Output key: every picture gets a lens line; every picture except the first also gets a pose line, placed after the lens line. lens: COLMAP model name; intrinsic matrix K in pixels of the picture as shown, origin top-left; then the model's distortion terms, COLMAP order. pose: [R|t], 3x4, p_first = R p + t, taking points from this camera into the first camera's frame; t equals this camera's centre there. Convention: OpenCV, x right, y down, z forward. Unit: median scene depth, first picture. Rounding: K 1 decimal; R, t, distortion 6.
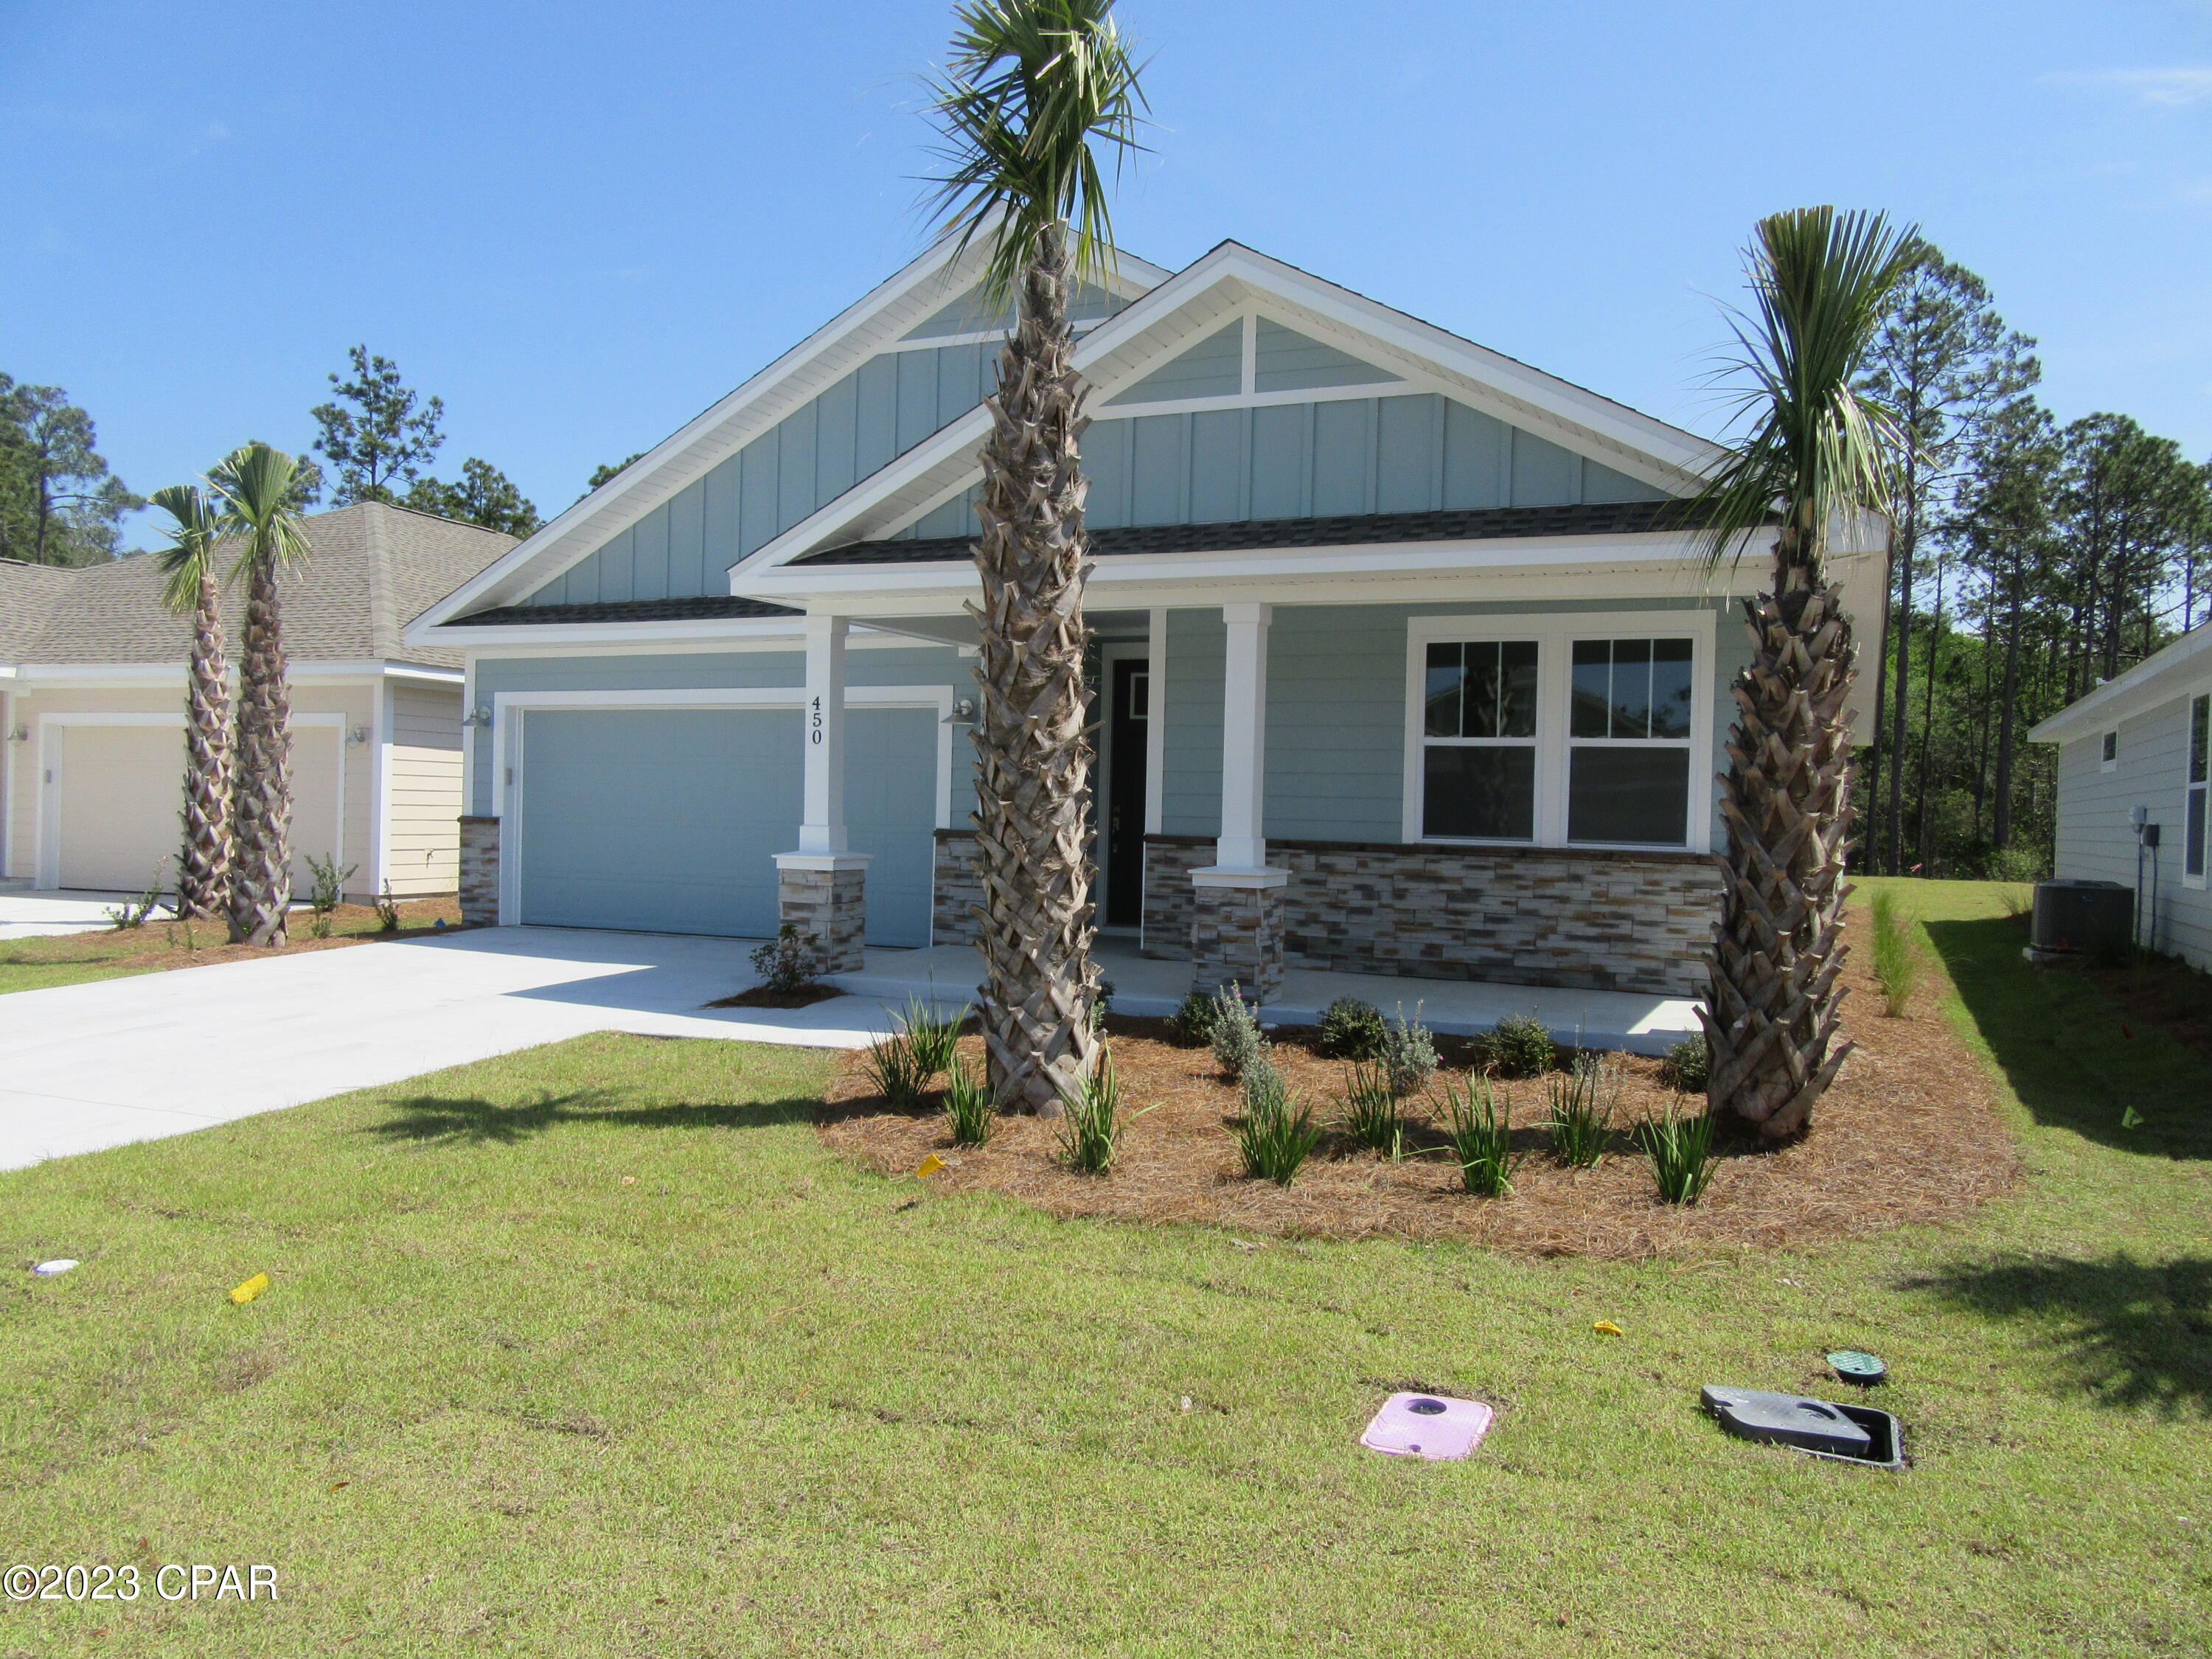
lens RADIAL K [[1649.9, 0, 1105.1], [0, 1649.9, 823.2], [0, 0, 1]] dist [-0.004449, 0.006441]
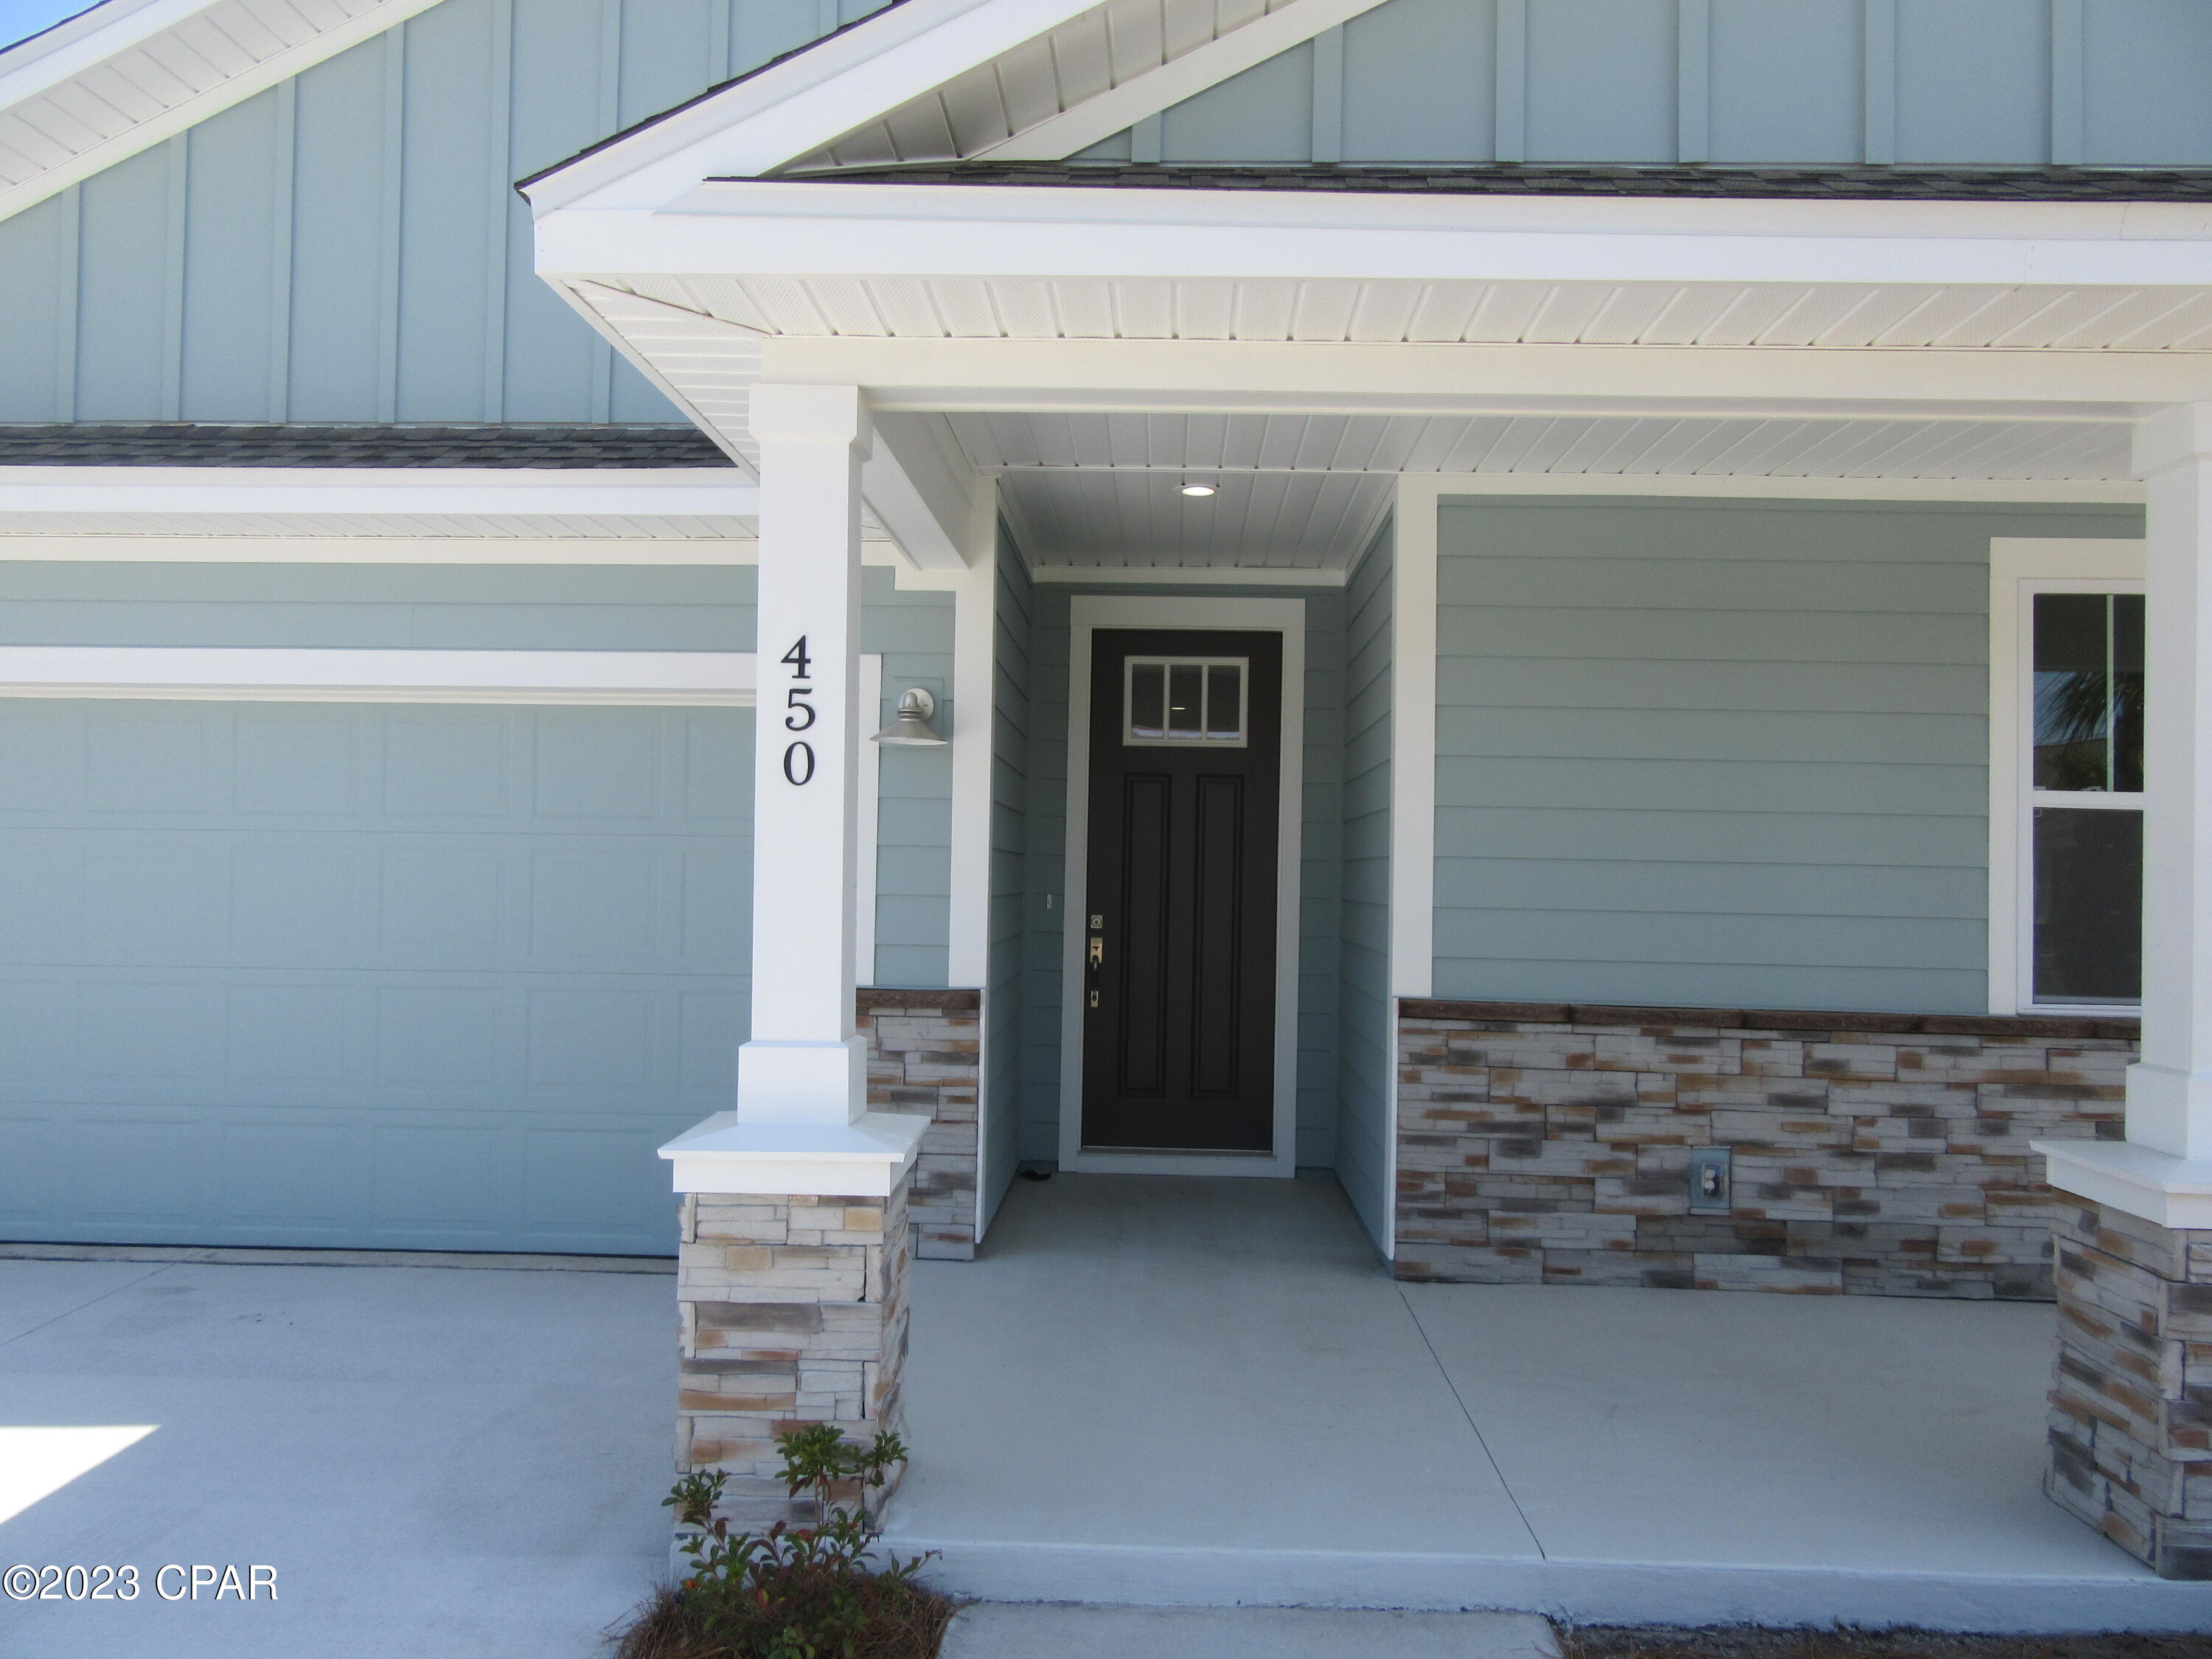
lens RADIAL K [[1649.9, 0, 1107.4], [0, 1649.9, 827.0], [0, 0, 1]] dist [-0.004449, 0.006441]
pose [[0.921315, 0.004909, 0.388786, -0.233403], [0.005644, 0.999646, -0.025999, -0.030239], [-0.388776, 0.026148, 0.920961, 0.657452]]
